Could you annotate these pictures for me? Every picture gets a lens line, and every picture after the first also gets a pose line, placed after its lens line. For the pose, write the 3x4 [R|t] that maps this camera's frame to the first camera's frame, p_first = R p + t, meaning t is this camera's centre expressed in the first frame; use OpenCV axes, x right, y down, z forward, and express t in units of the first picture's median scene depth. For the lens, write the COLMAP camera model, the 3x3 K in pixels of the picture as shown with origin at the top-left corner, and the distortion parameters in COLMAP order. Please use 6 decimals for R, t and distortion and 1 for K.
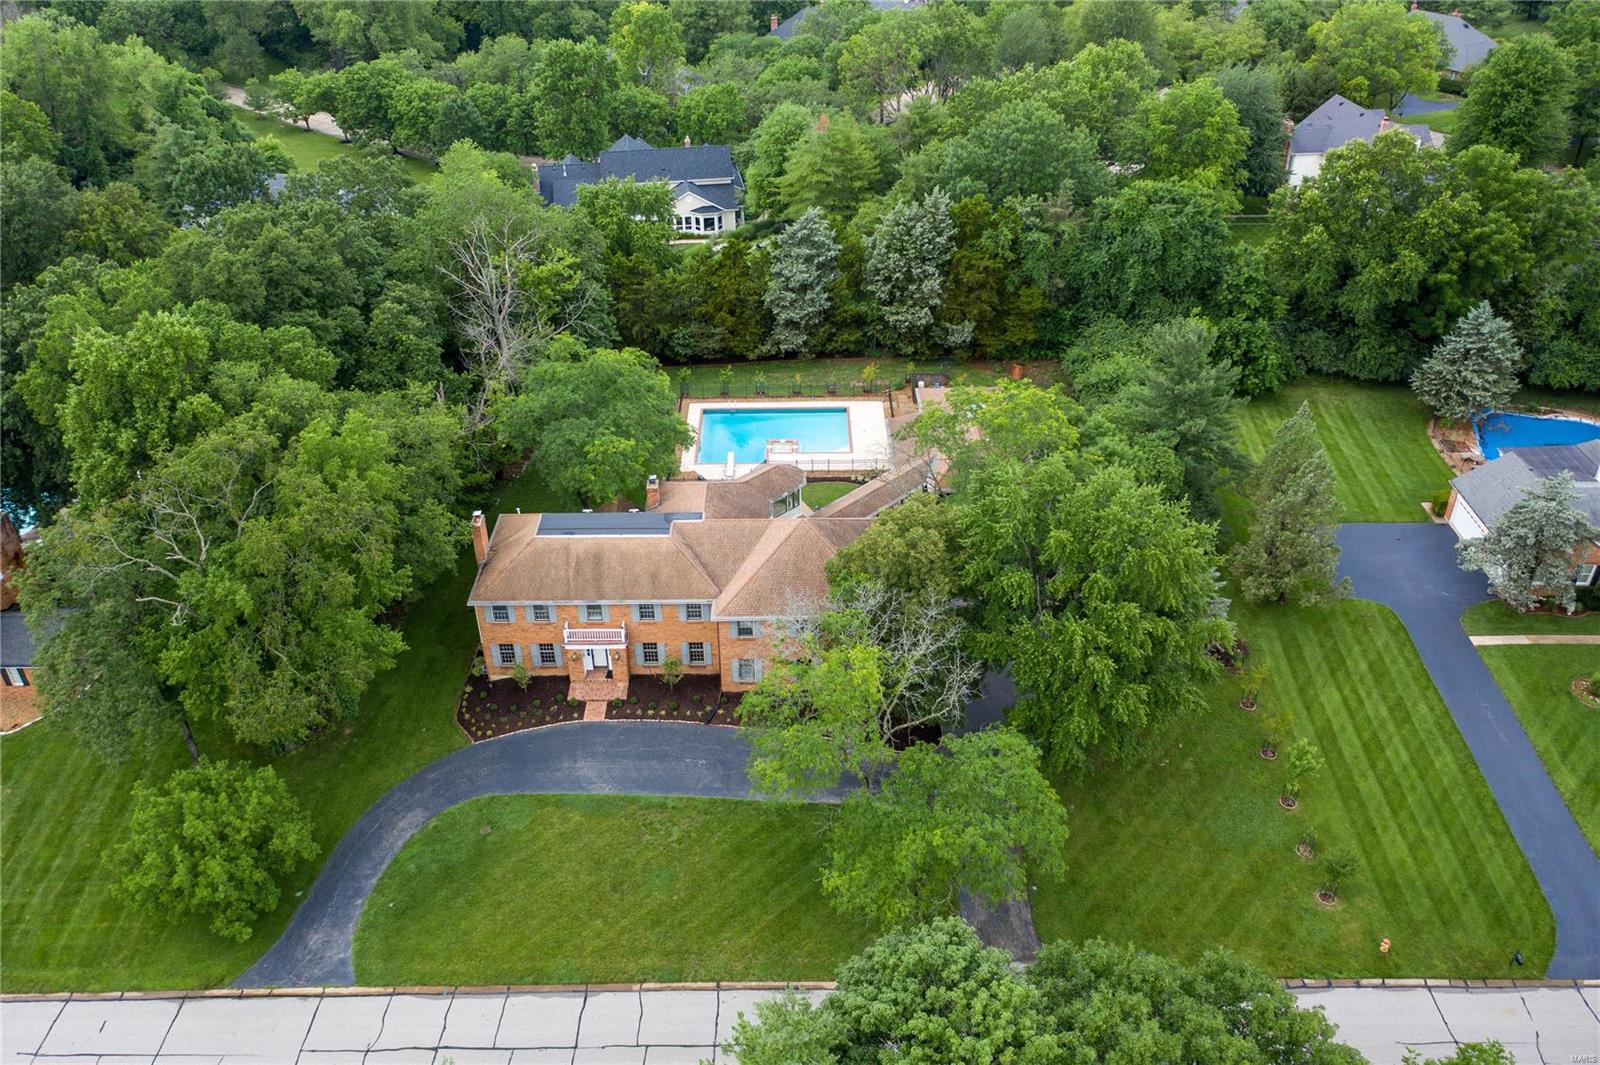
lens RADIAL K [[1250.8, 0, 800.4], [0, 1250.8, 535.9], [0, 0, 1]] dist [-0.020269, 0.009961]
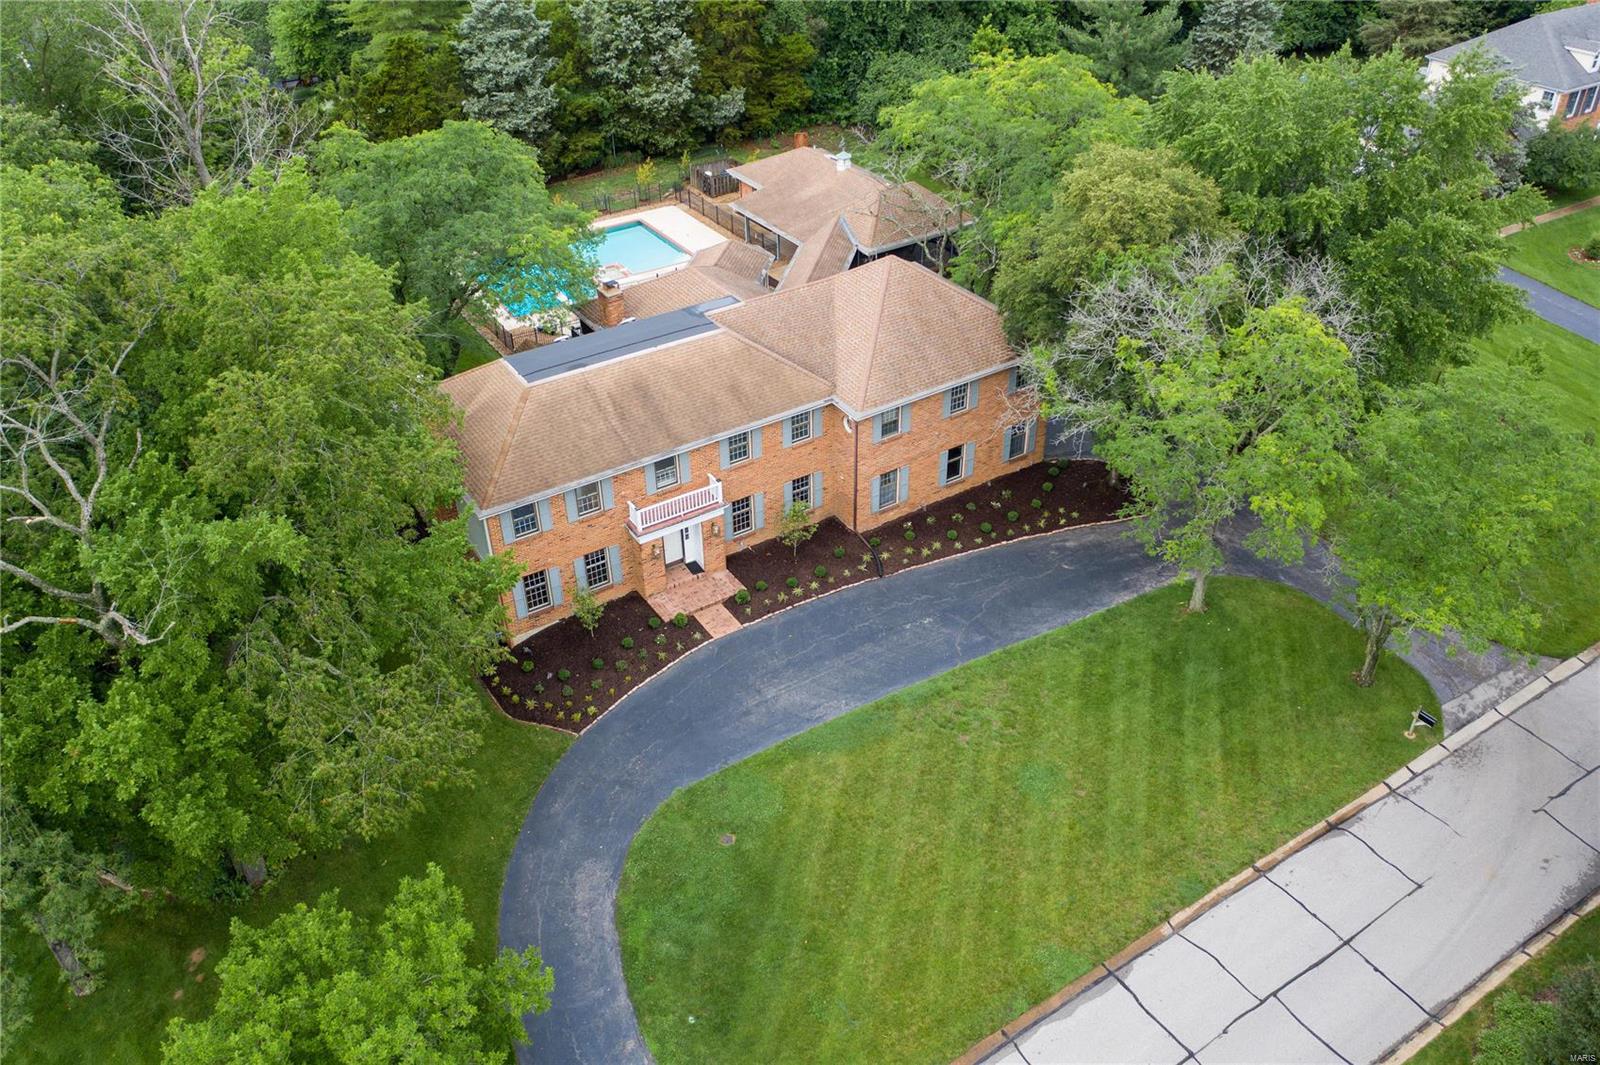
lens RADIAL K [[1250.8, 0, 800.3], [0, 1250.8, 534.3], [0, 0, 1]] dist [-0.020269, 0.009961]
pose [[0.844100, -0.313652, 0.434877, -0.385755], [0.303253, 0.948140, 0.095223, 0.051066], [-0.442191, 0.051500, 0.895441, 0.410810]]
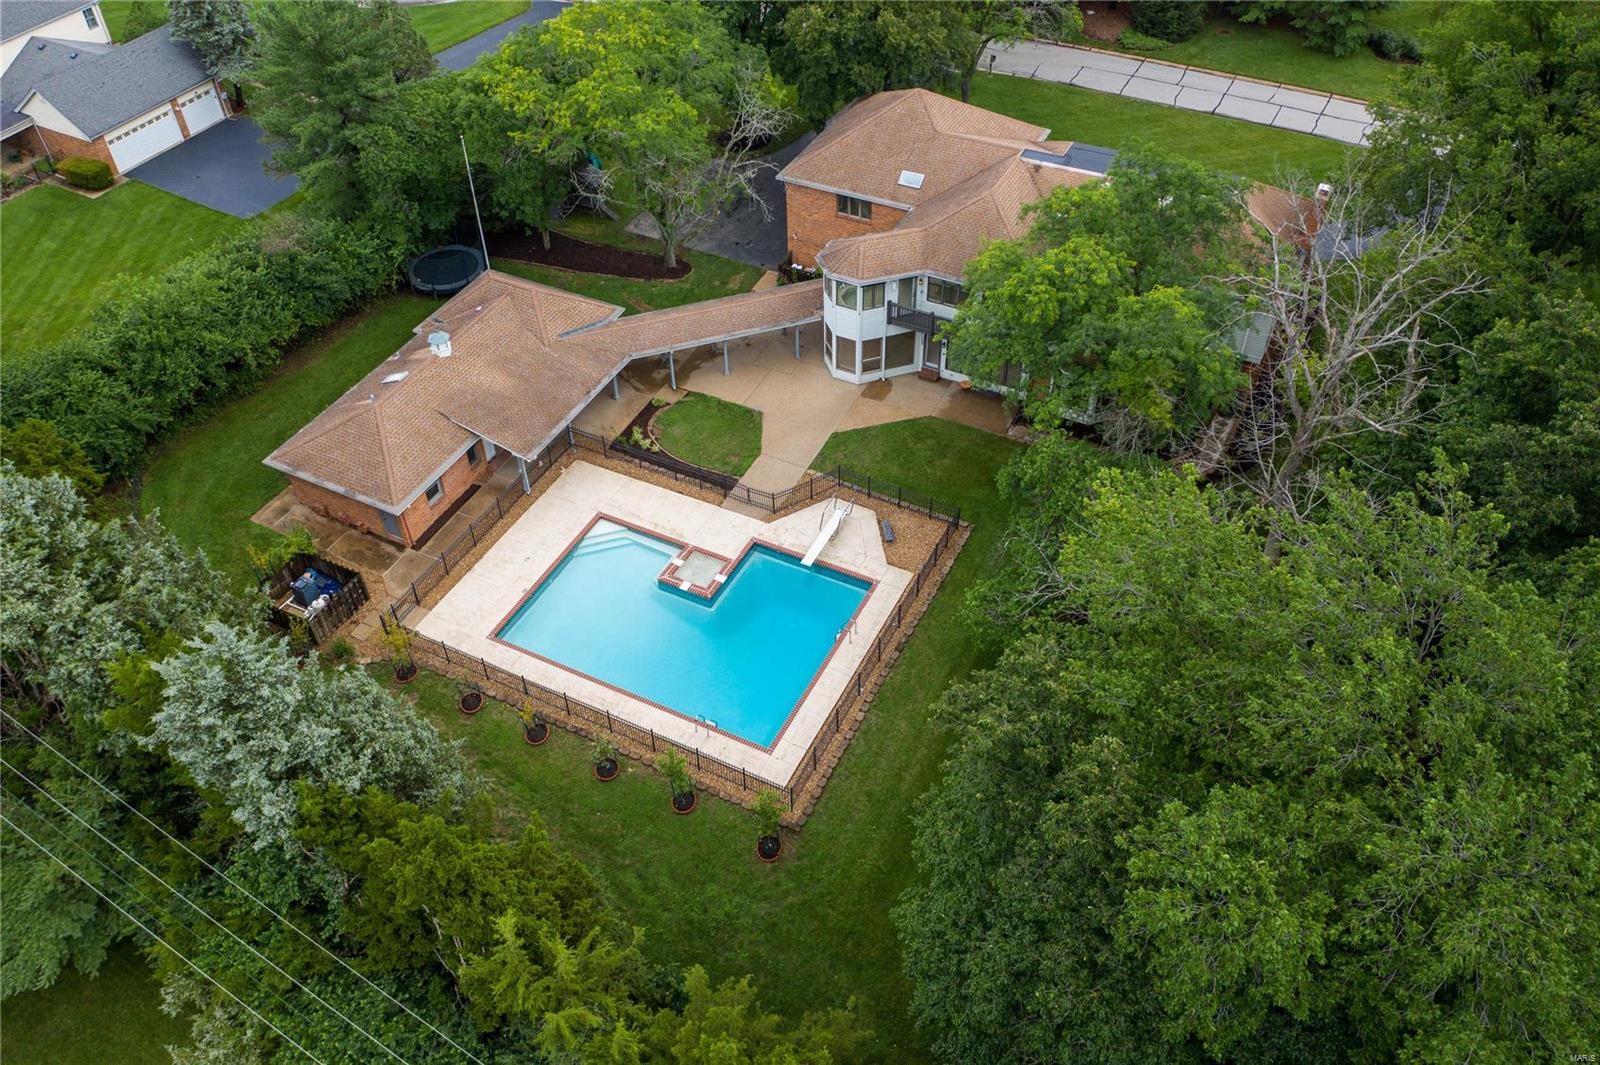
lens RADIAL K [[1250.8, 0, 801.2], [0, 1250.8, 529.0], [0, 0, 1]] dist [-0.020269, 0.009961]
pose [[-0.888883, -0.301200, 0.345203, -0.300699], [0.272260, 0.258712, 0.926792, -0.723793], [-0.368458, 0.917795, -0.147960, 1.412505]]
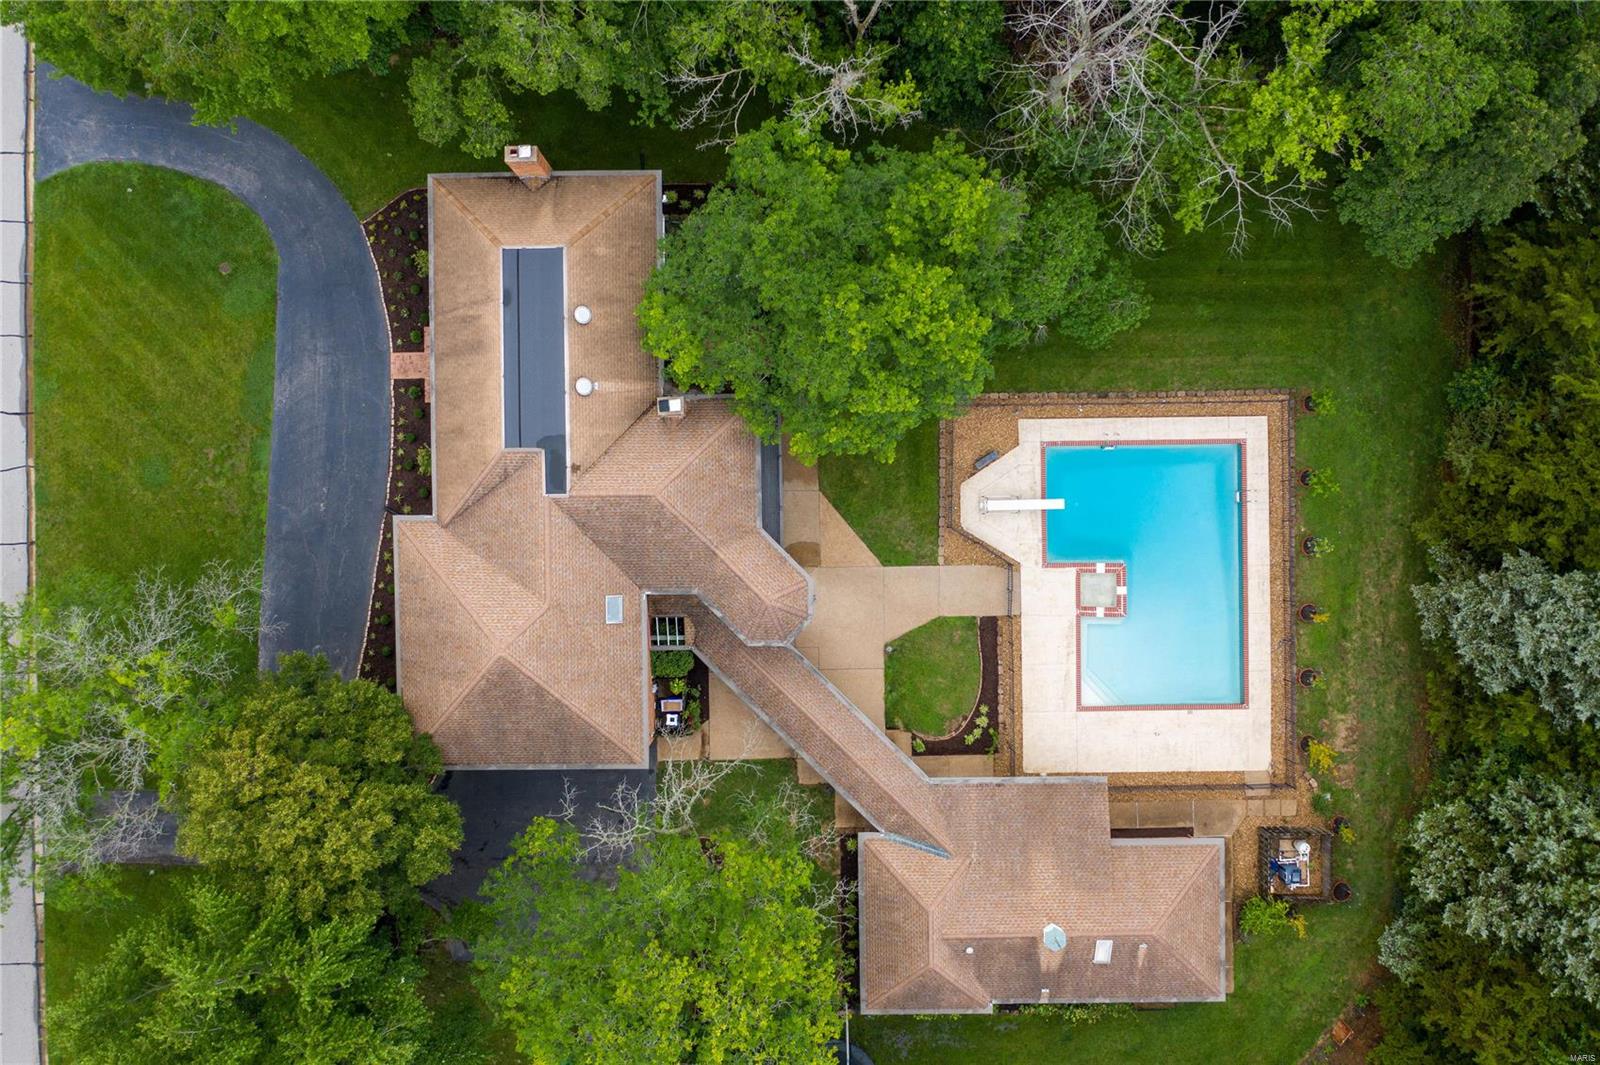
lens RADIAL K [[1250.8, 0, 794.1], [0, 1250.8, 522.2], [0, 0, 1]] dist [-0.020269, 0.009961]
pose [[0.005696, 0.999845, 0.016688, -0.076055], [-0.538361, -0.010997, 0.842642, -0.649266], [0.842695, -0.013783, 0.538215, 0.771721]]
